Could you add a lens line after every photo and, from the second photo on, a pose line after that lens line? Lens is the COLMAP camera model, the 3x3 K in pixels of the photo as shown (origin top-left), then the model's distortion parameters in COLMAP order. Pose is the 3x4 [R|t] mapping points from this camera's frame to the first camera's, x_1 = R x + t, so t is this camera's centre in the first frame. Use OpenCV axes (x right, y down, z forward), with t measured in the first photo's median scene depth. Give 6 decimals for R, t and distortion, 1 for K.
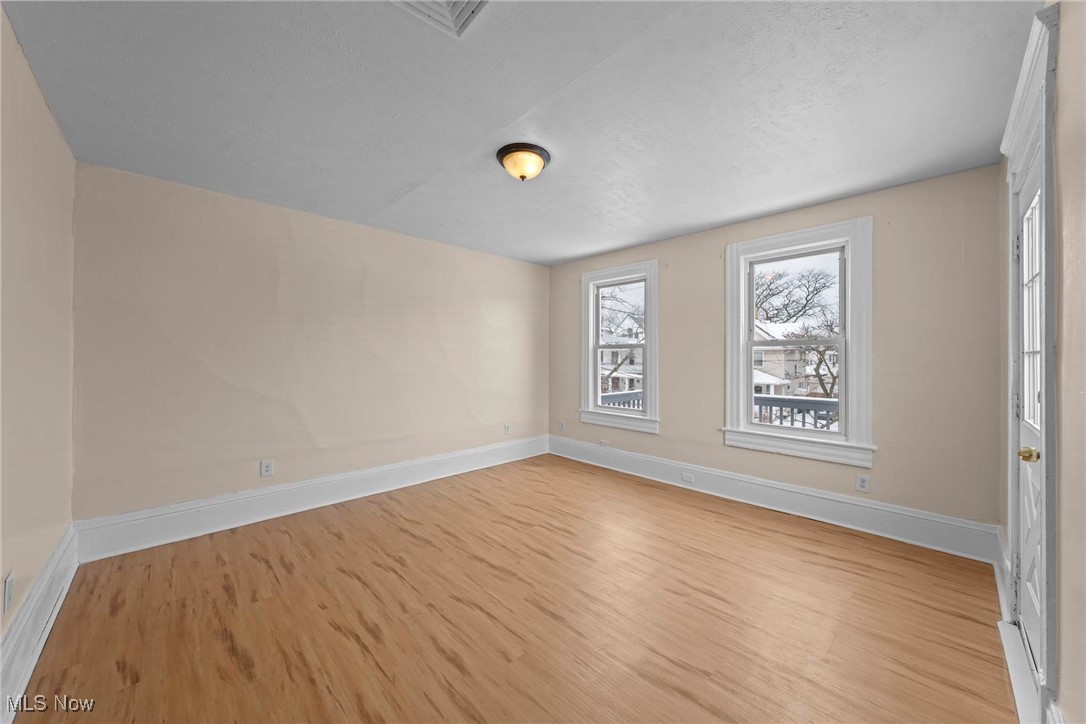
lens RADIAL K [[396.3, 0, 543.0], [0, 396.3, 362.0], [0, 0, 1]] dist [0.000234, 0.000094]
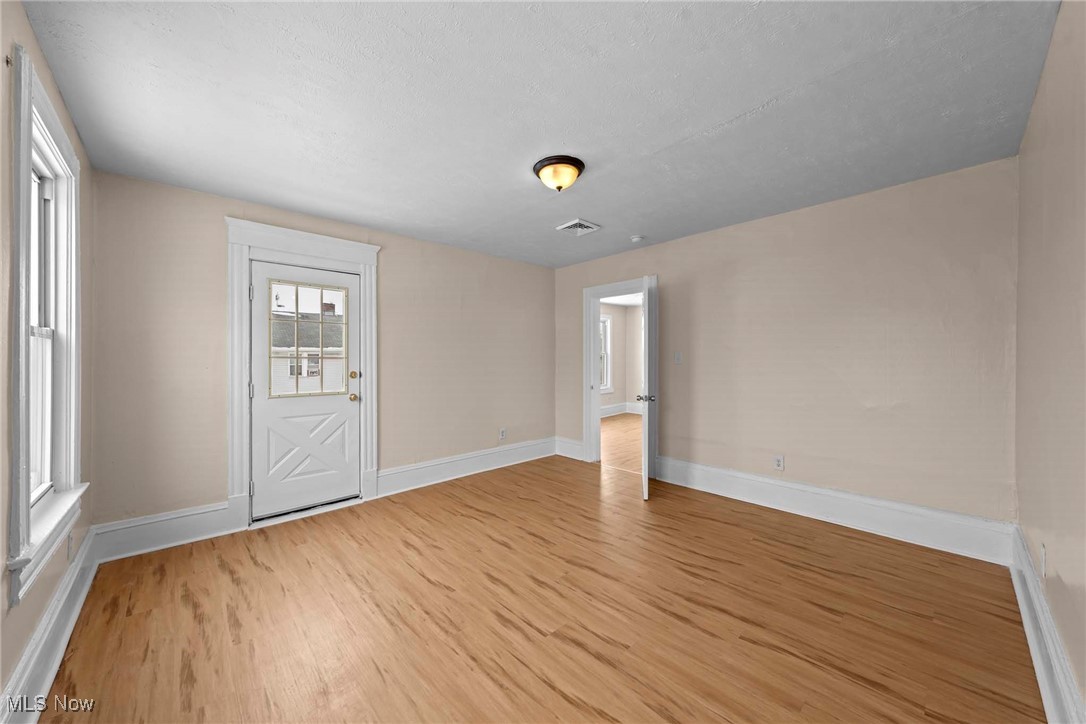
lens RADIAL K [[396.3, 0, 543.0], [0, 396.3, 362.0], [0, 0, 1]] dist [0.000234, 0.000094]
pose [[-0.999925, 0.002947, 0.011904, -0.016928], [0.003094, 0.999919, 0.012351, -0.015429], [-0.011867, 0.012386, -0.999853, 1.836795]]
